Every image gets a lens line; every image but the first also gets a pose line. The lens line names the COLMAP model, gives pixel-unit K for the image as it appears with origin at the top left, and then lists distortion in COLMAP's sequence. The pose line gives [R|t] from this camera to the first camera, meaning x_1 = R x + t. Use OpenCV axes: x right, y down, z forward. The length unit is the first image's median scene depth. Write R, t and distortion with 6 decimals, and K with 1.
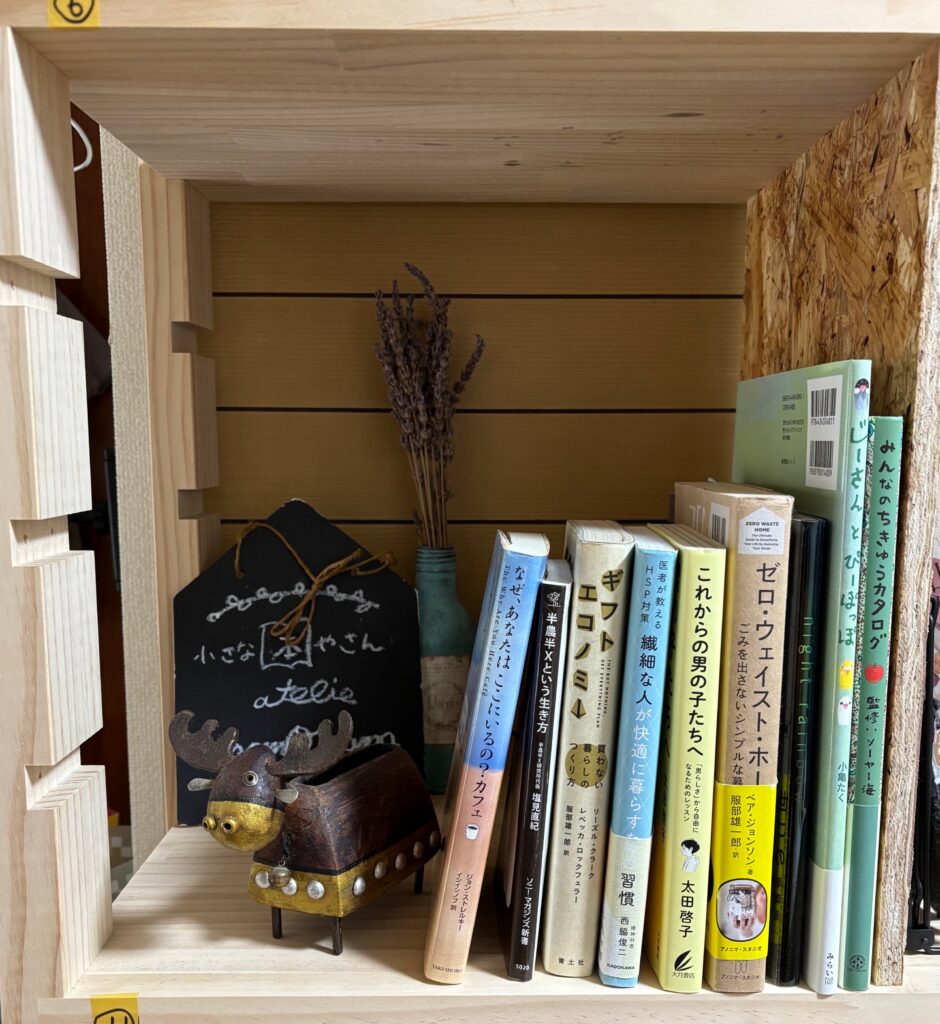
lens RADIAL K [[893.9, 0, 469.8], [0, 893.9, 515.4], [0, 0, 1]] dist [0.049892, 0.002301]
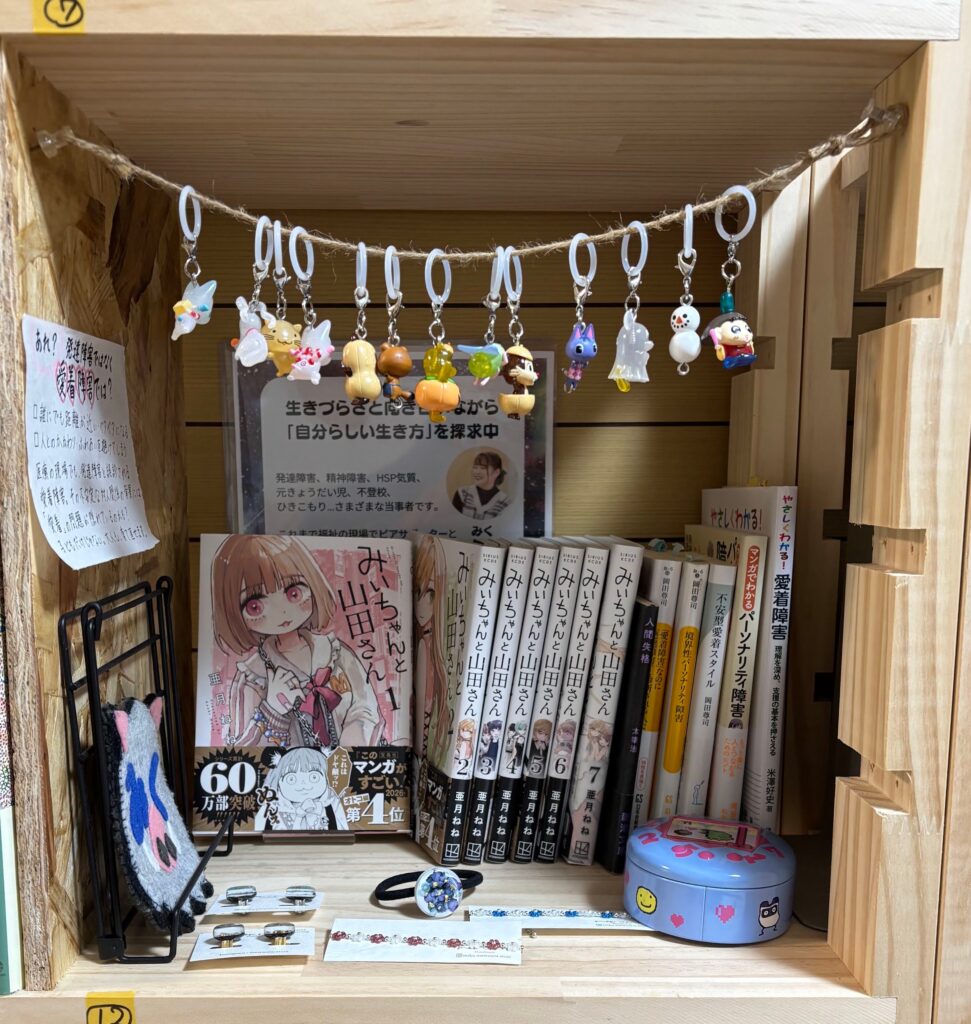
lens RADIAL K [[895.0, 0, 485.7], [0, 895.0, 509.0], [0, 0, 1]] dist [0.013047, 0.016846]
pose [[0.999986, 0.001678, -0.005033, 0.979811], [-0.001701, 0.999989, -0.004406, -0.007269], [0.005025, 0.004414, 0.999978, 0.015684]]
